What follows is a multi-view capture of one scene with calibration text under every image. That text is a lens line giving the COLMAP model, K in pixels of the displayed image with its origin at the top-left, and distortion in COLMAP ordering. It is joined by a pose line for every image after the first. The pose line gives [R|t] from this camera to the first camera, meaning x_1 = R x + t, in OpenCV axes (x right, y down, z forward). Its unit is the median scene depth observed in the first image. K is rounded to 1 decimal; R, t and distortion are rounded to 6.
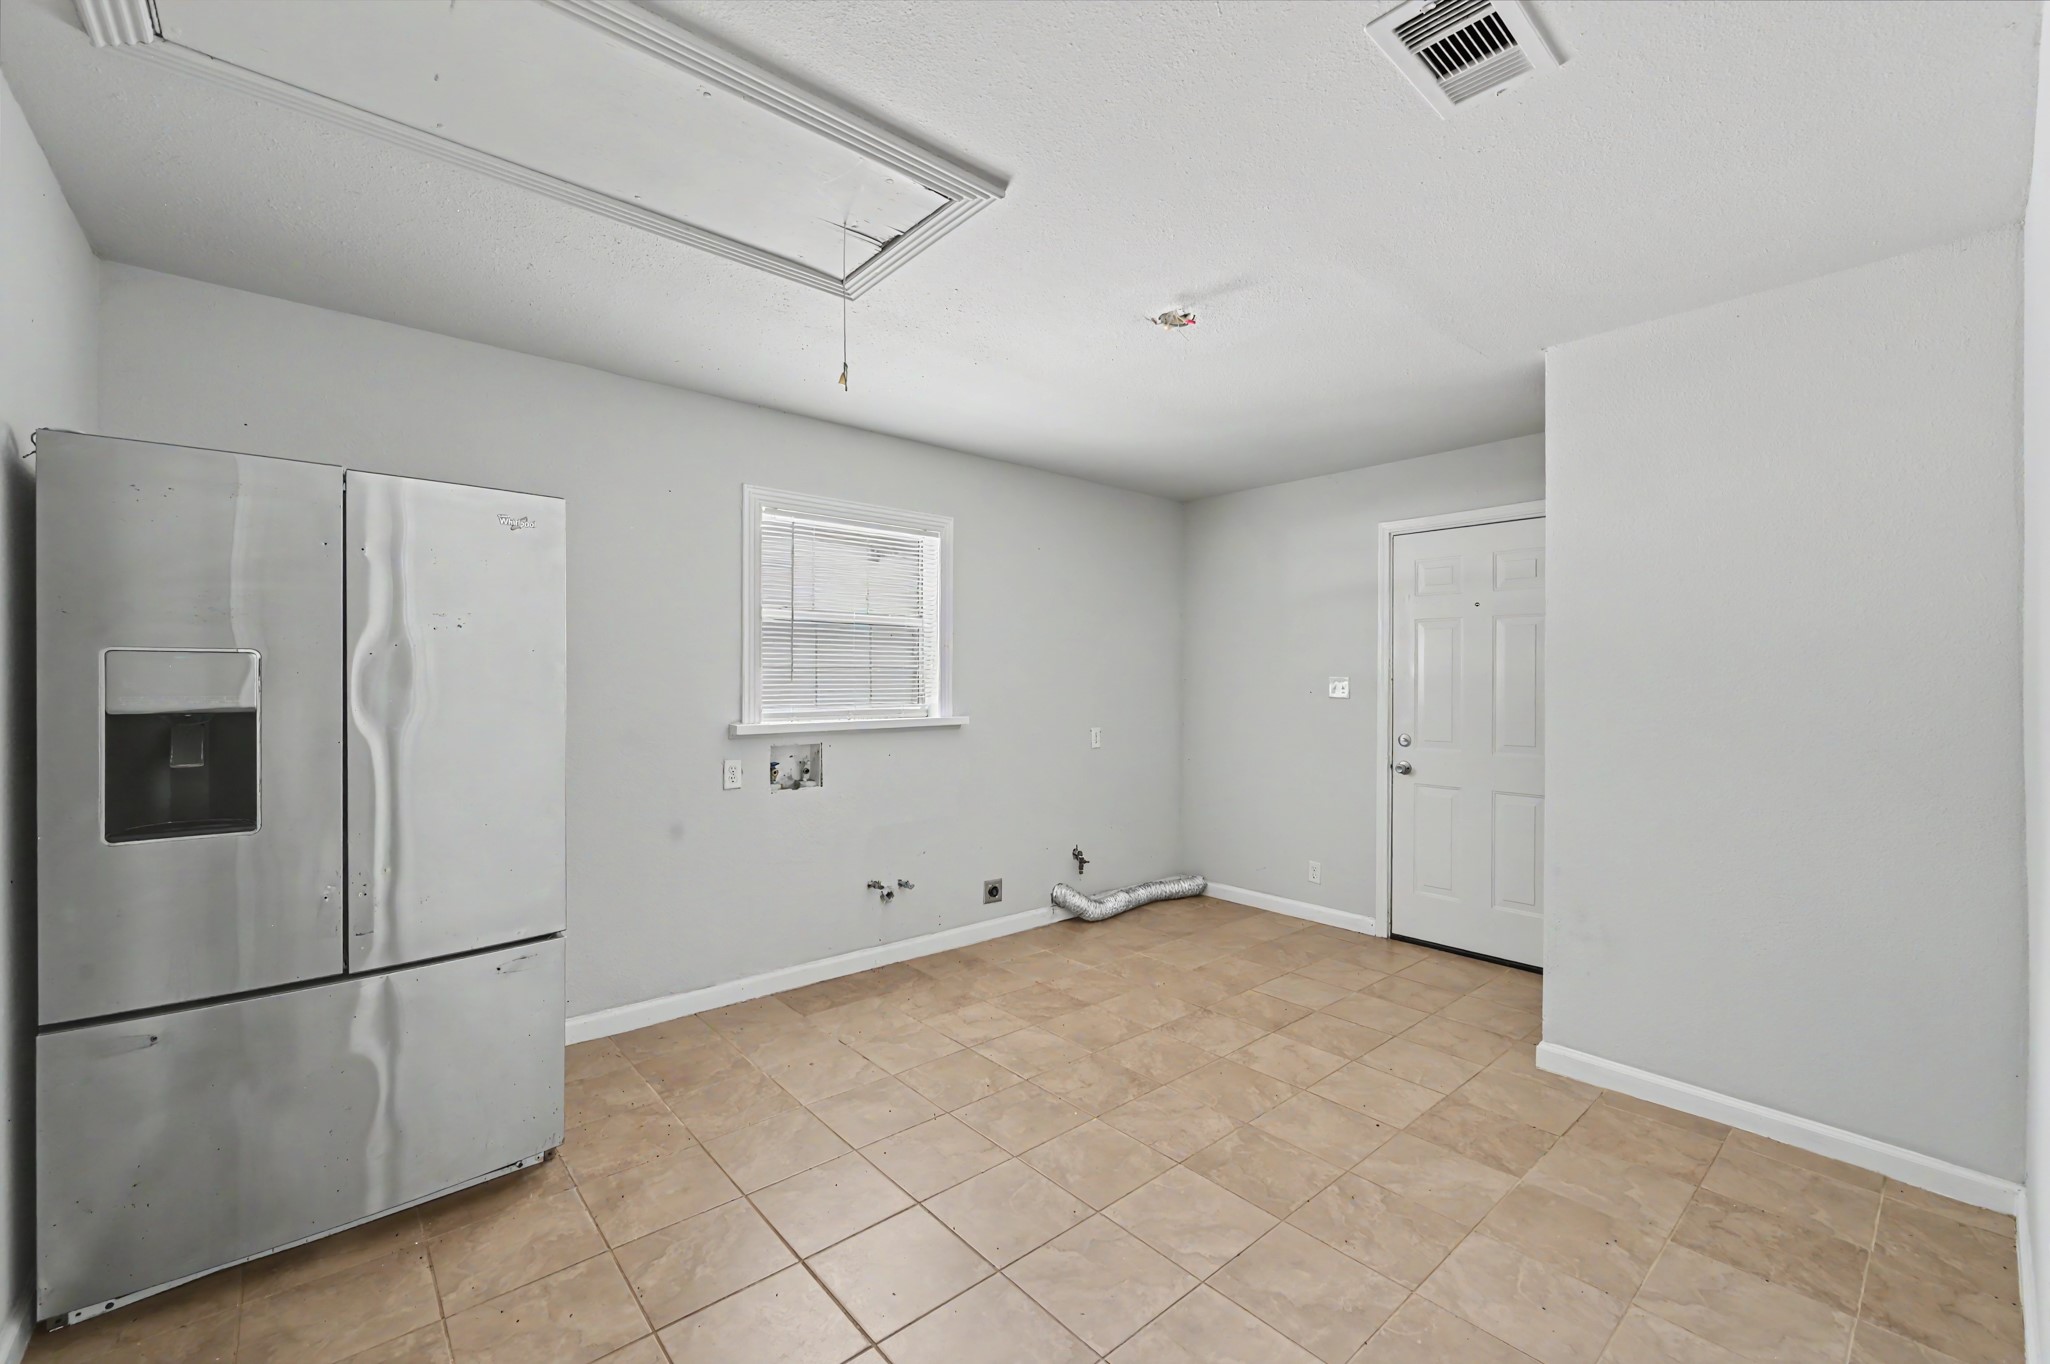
lens RADIAL K [[839.9, 0, 1026.2], [0, 839.9, 689.0], [0, 0, 1]] dist [0.000038, -0.000069]
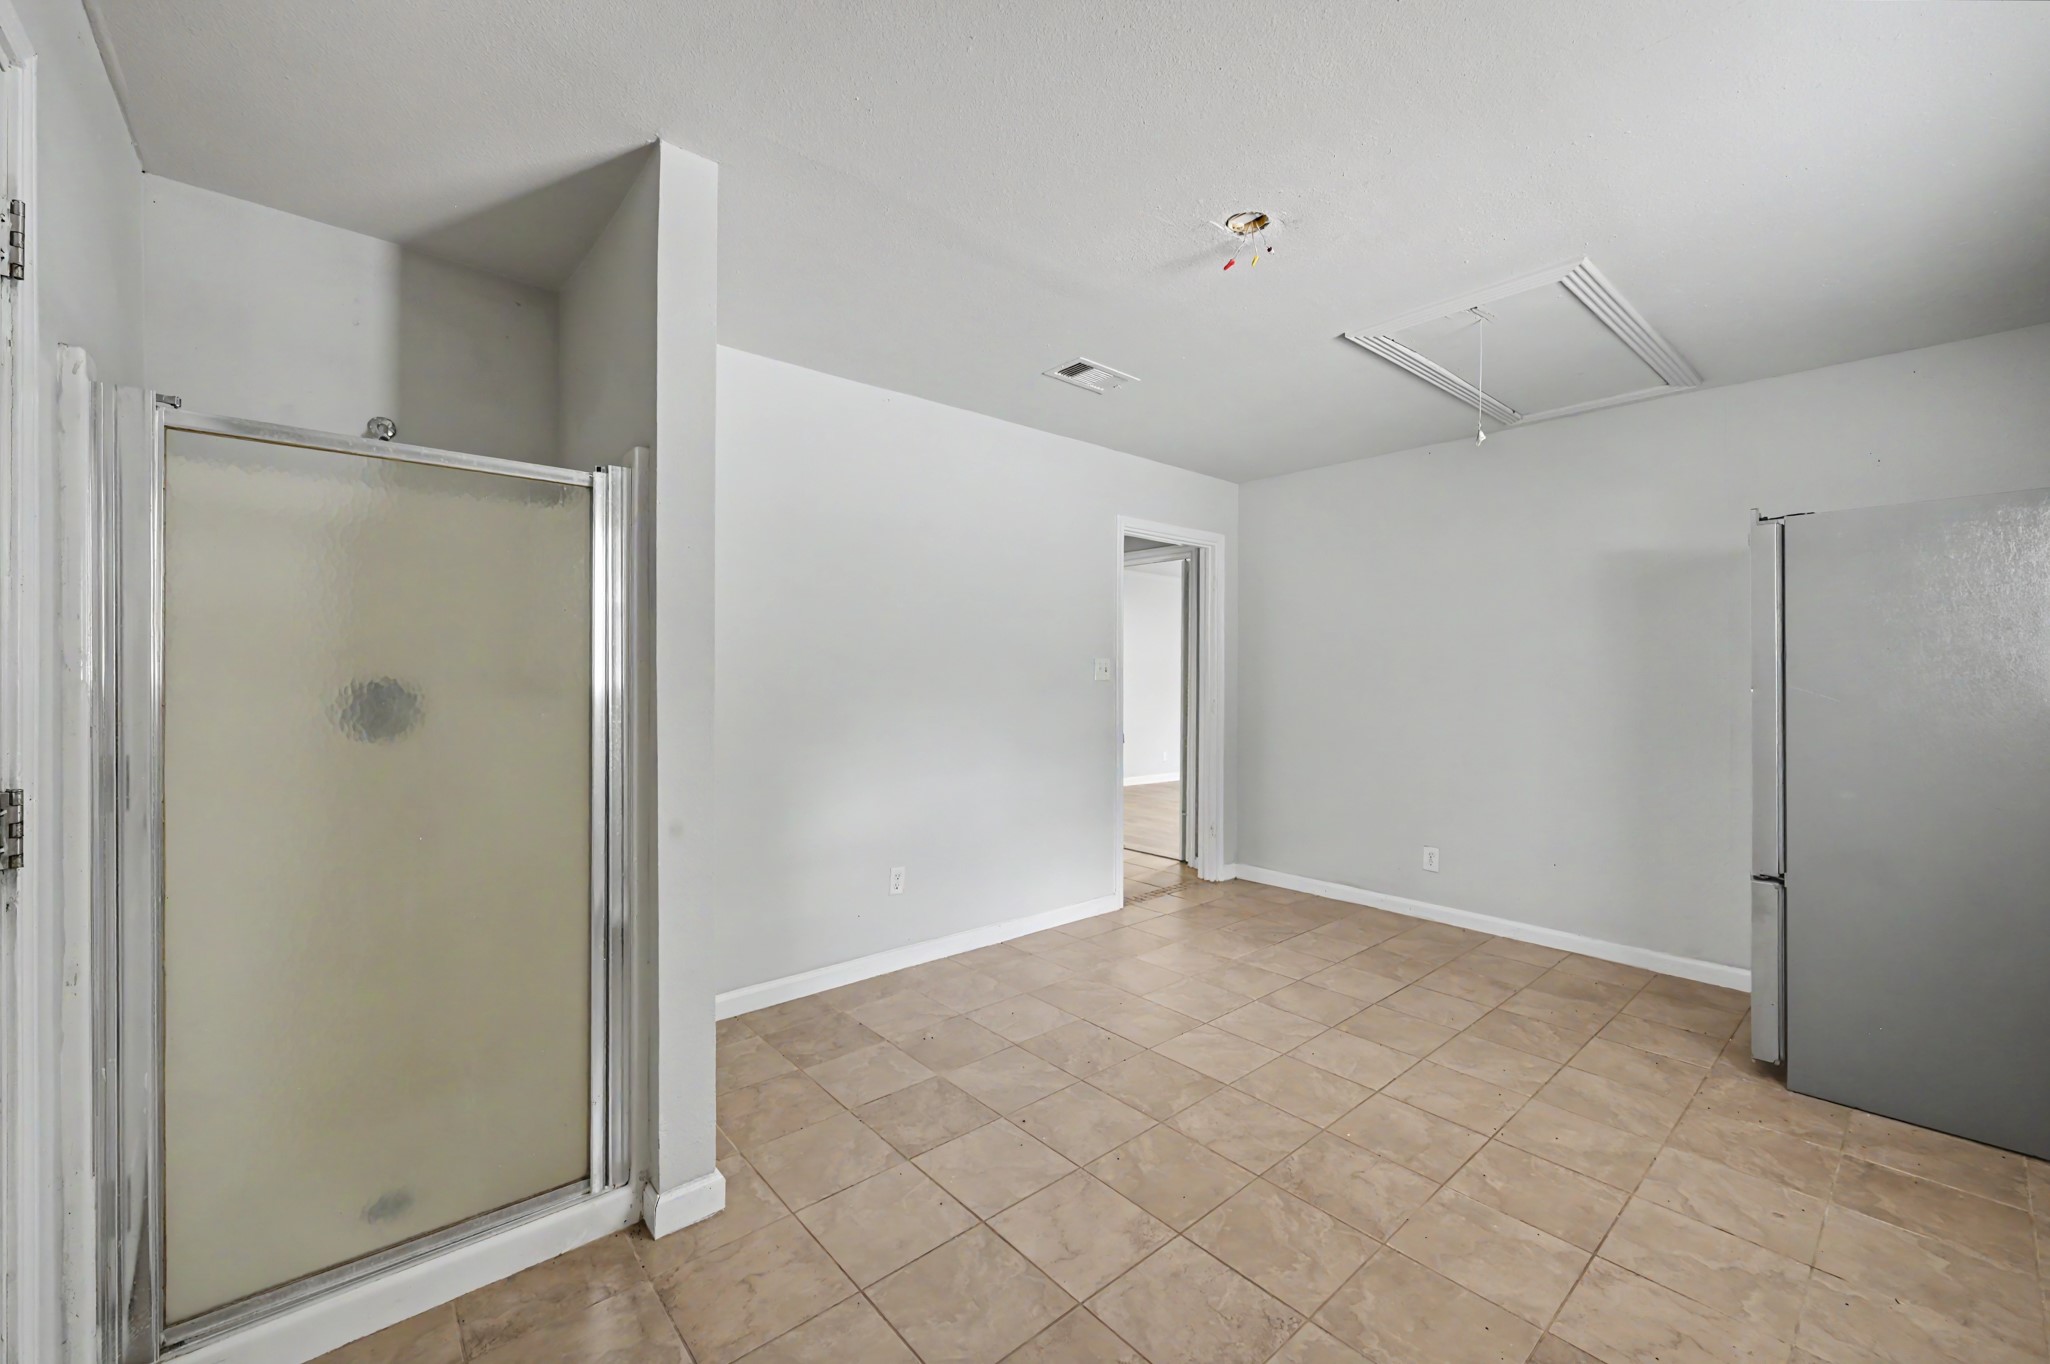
lens RADIAL K [[815.7, 0, 1022.5], [0, 815.7, 684.0], [0, 0, 1]] dist [-0.000313, 0.000087]
pose [[-0.999954, -0.008288, 0.004747, 0.413670], [-0.008181, 0.999720, 0.022195, 0.002843], [-0.004930, 0.022155, -0.999742, 1.885019]]
